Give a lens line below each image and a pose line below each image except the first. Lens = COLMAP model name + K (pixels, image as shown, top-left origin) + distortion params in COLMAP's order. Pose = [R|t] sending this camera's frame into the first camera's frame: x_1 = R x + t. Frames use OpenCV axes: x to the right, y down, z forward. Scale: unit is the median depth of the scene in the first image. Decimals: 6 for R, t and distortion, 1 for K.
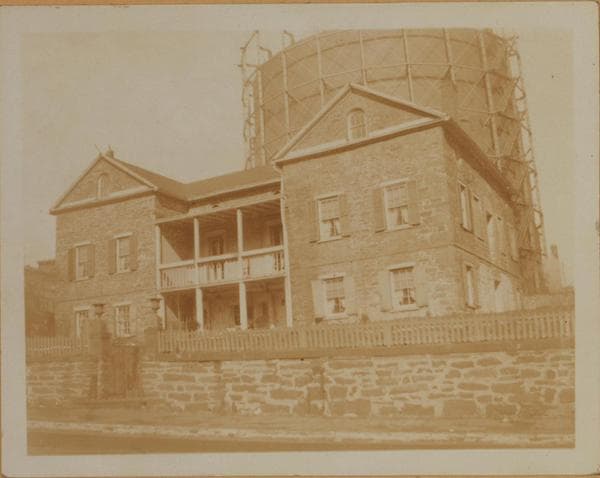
lens RADIAL K [[663.5, 0, 293.1], [0, 663.5, 239.1], [0, 0, 1]] dist [-0.126194, 0.000000]
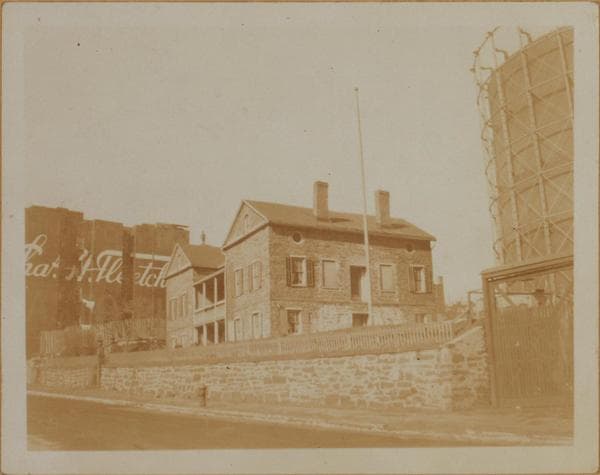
lens RADIAL K [[663.5, 0, 275.0], [0, 663.5, 221.4], [0, 0, 1]] dist [-0.126194, 0.000000]
pose [[0.832725, -0.115567, -0.541492, 1.120602], [0.099846, 0.993285, -0.058445, -0.083026], [0.544610, -0.005397, 0.838672, -0.371193]]
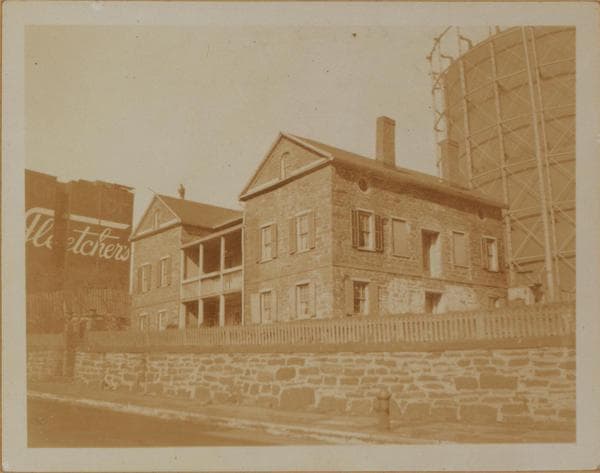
lens RADIAL K [[663.5, 0, 299.6], [0, 663.5, 215.2], [0, 0, 1]] dist [-0.126194, 0.000000]
pose [[0.925669, -0.047945, -0.375284, 0.611616], [0.034113, 0.998474, -0.043419, -0.029484], [0.376794, 0.027390, 0.925892, -0.128526]]
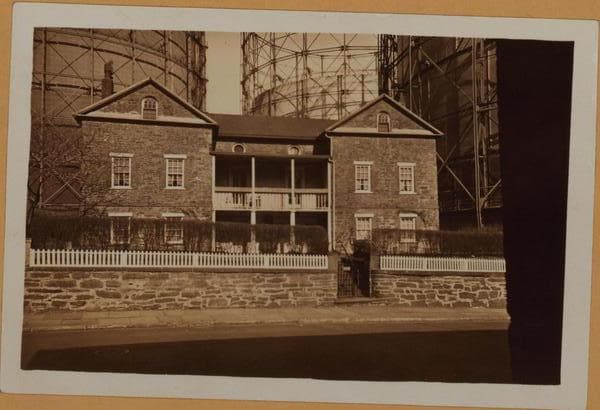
lens RADIAL K [[531.1, 0, 314.4], [0, 531.1, 203.0], [0, 0, 1]] dist [0.090095, 0.031468]
pose [[0.725221, 0.106780, 0.680185, -0.920407], [-0.165724, 0.985929, 0.021918, 0.017527], [-0.668274, -0.128618, 0.732713, 0.168774]]
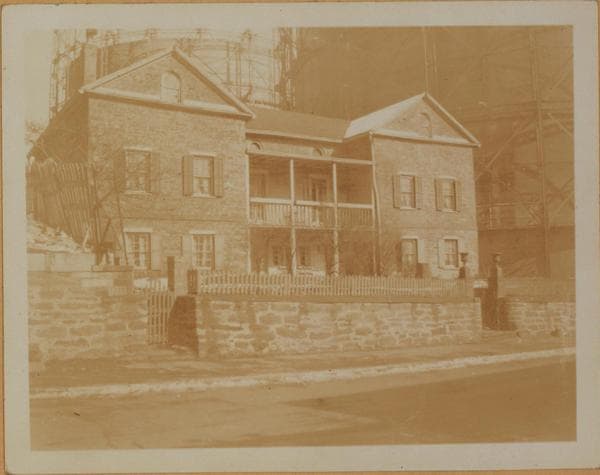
lens RADIAL K [[663.5, 0, 299.7], [0, 663.5, 233.5], [0, 0, 1]] dist [-0.126194, 0.000000]
pose [[0.476749, 0.108681, 0.872295, -1.223707], [-0.182085, 0.983015, -0.022958, 0.122106], [-0.859974, -0.147887, 0.488440, 0.574295]]
